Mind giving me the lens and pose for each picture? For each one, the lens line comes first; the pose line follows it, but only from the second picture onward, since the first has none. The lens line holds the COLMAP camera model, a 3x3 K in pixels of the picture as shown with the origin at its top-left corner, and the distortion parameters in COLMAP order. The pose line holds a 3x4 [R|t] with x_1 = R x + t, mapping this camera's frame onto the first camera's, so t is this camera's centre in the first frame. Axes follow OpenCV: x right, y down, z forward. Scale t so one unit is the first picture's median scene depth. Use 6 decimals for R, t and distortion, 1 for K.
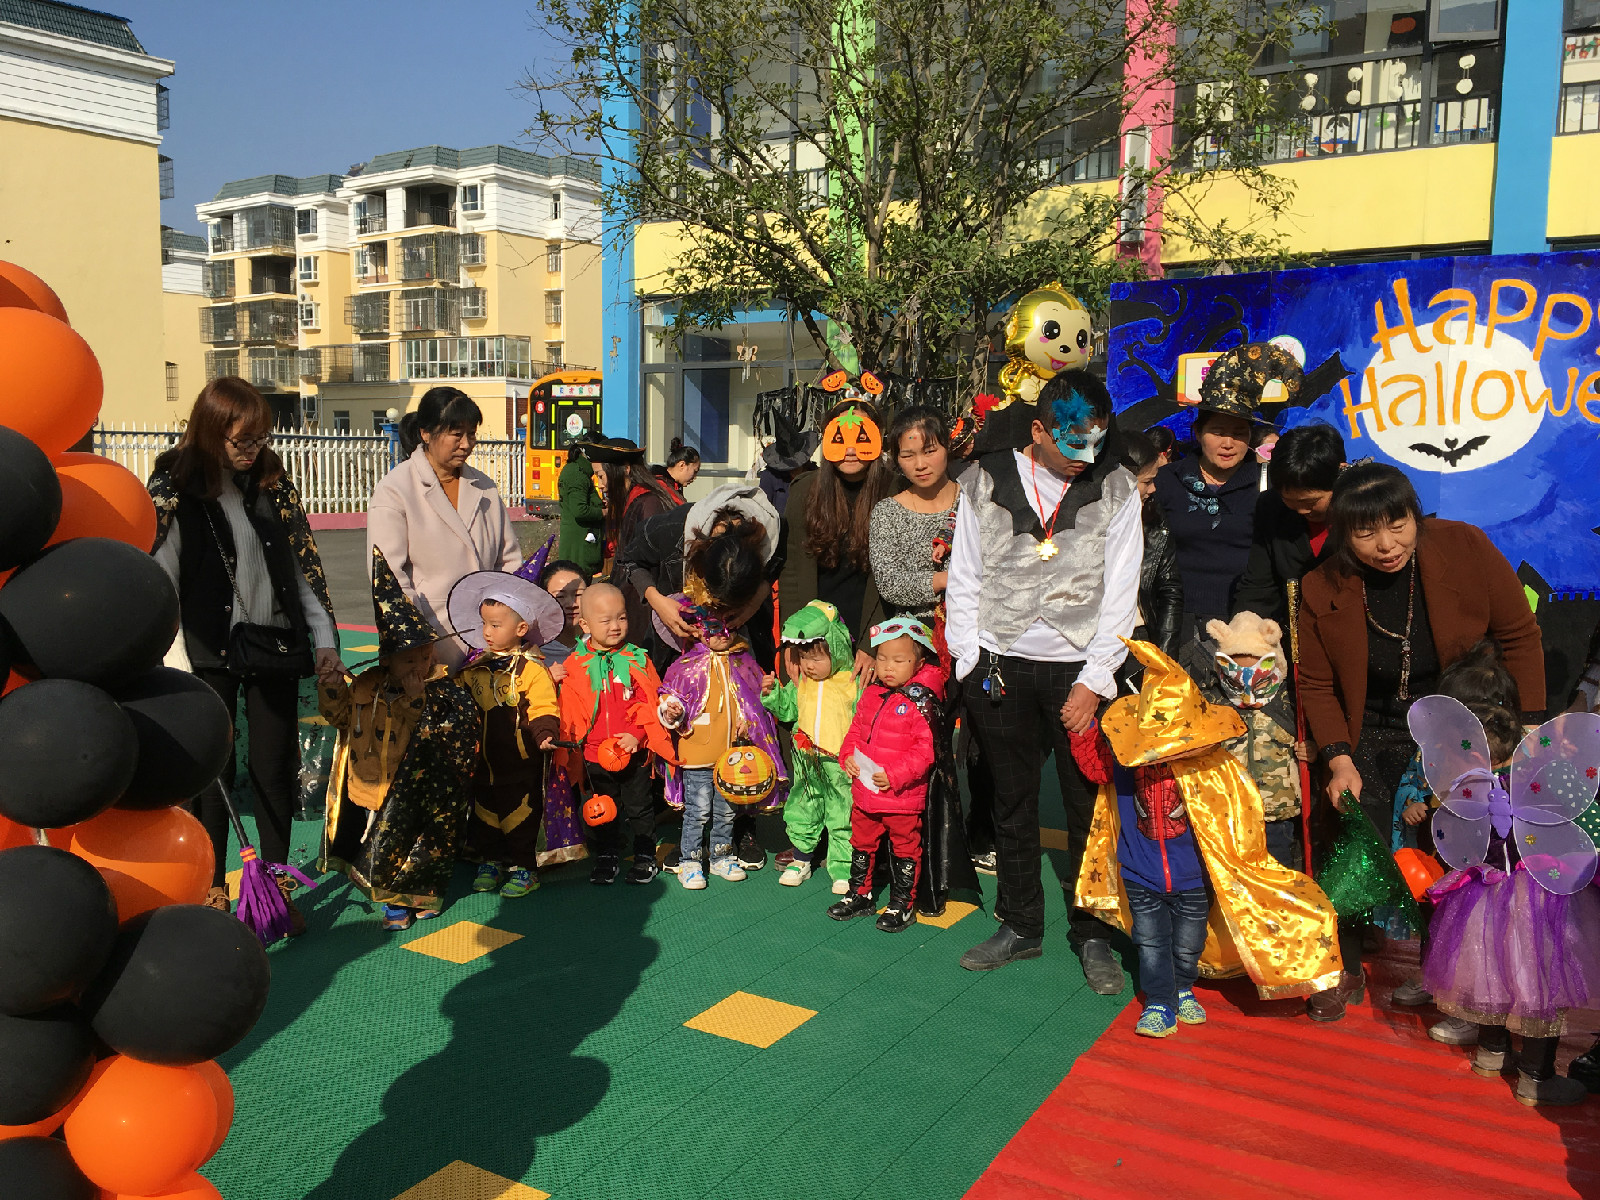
lens RADIAL K [[1380.6, 0, 794.6], [0, 1380.6, 601.0], [0, 0, 1]] dist [0.092813, -0.130983]
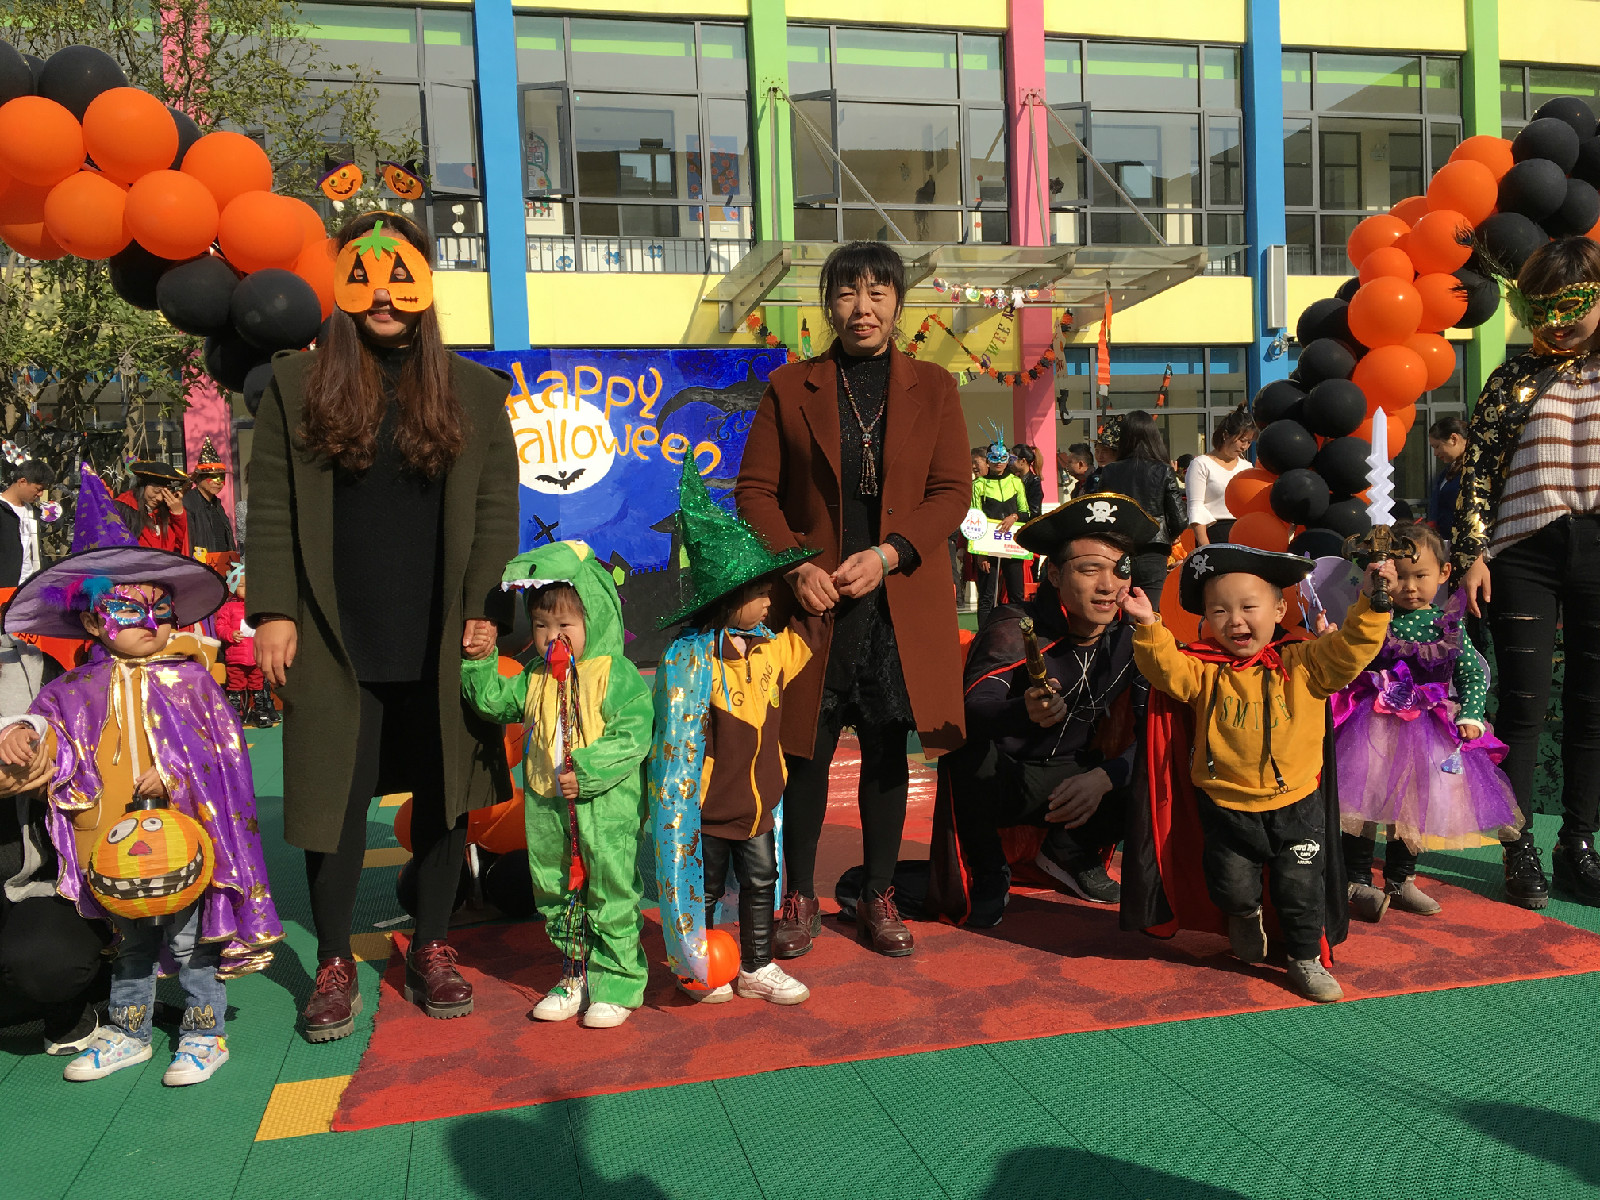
lens RADIAL K [[1380.6, 0, 811.6], [0, 1380.6, 602.9], [0, 0, 1]] dist [0.092813, -0.130983]
pose [[0.703571, -0.072410, 0.706926, -0.302870], [0.123679, 0.992090, -0.021472, 0.066569], [-0.699779, 0.102539, 0.706962, -0.157115]]
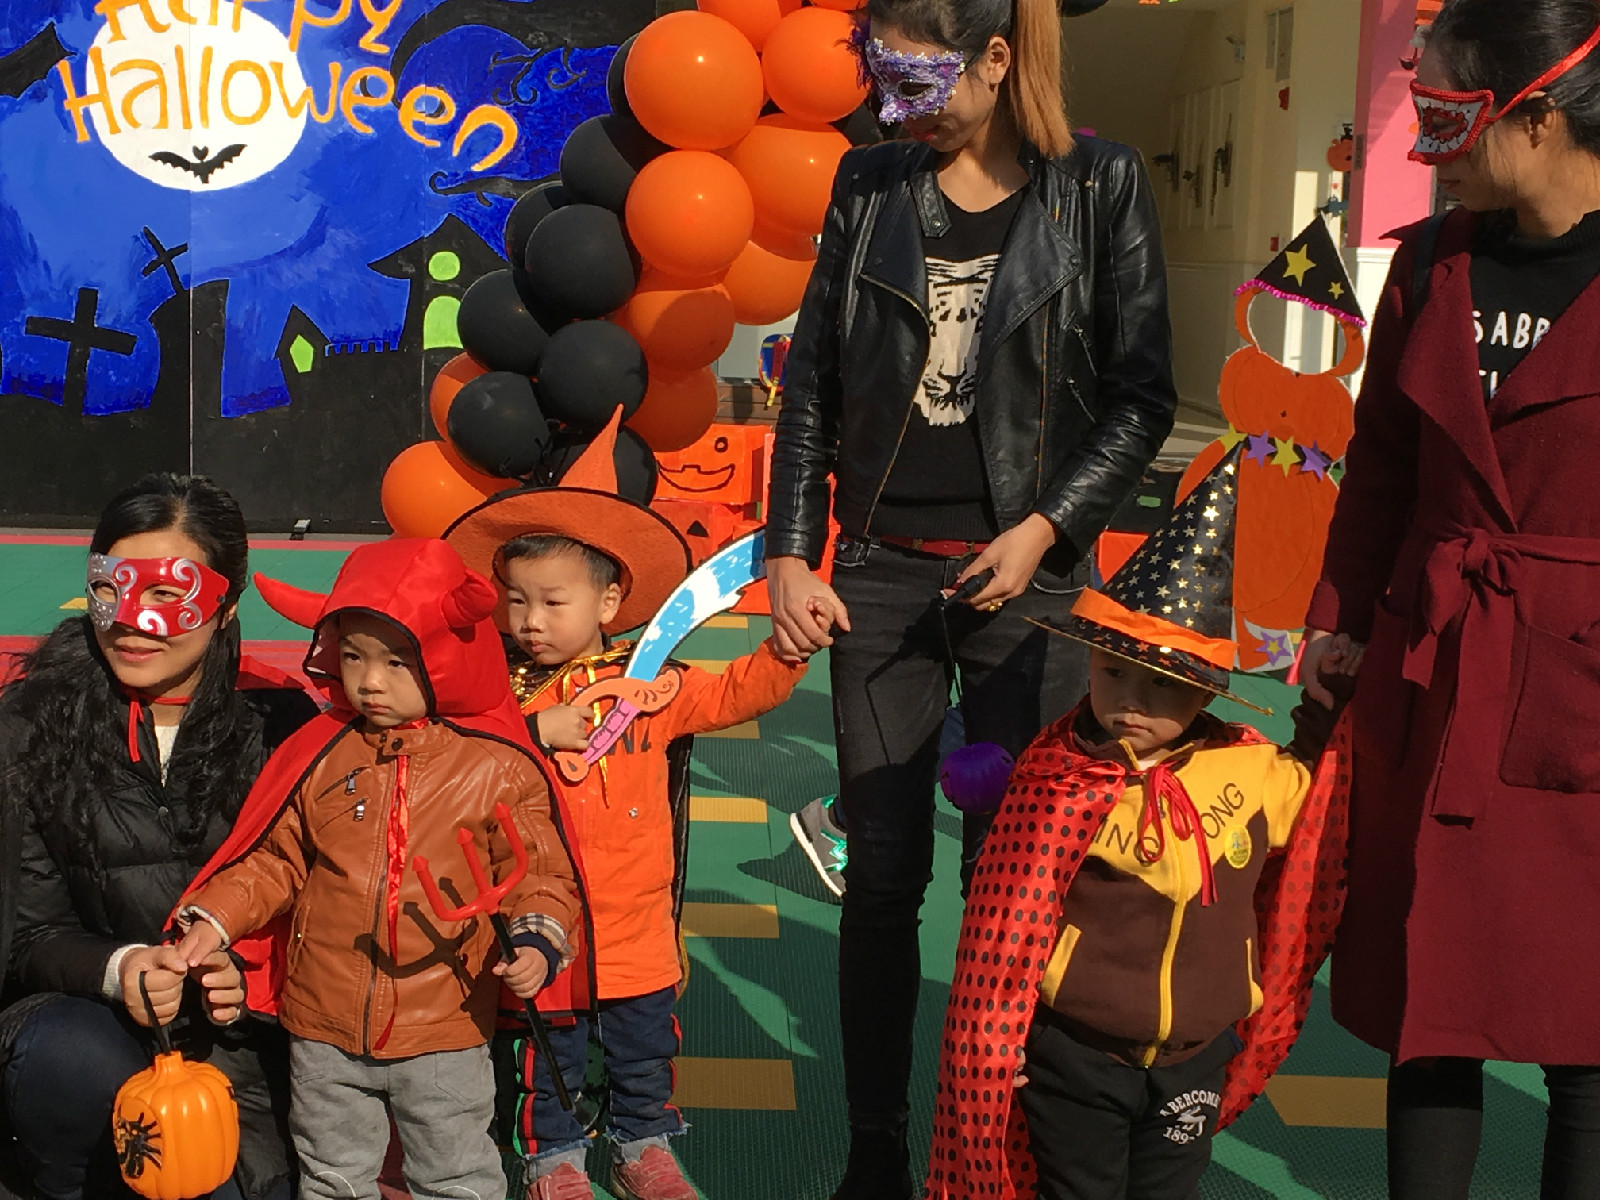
lens RADIAL K [[2793.5, 0, 891.4], [0, 2793.5, 597.8], [0, 0, 1]] dist [0.040923, 0.000000]
pose [[0.820928, -0.063295, 0.567513, -0.086227], [0.038759, 0.997722, 0.055210, 0.047768], [-0.569715, -0.023327, 0.821511, -0.382617]]
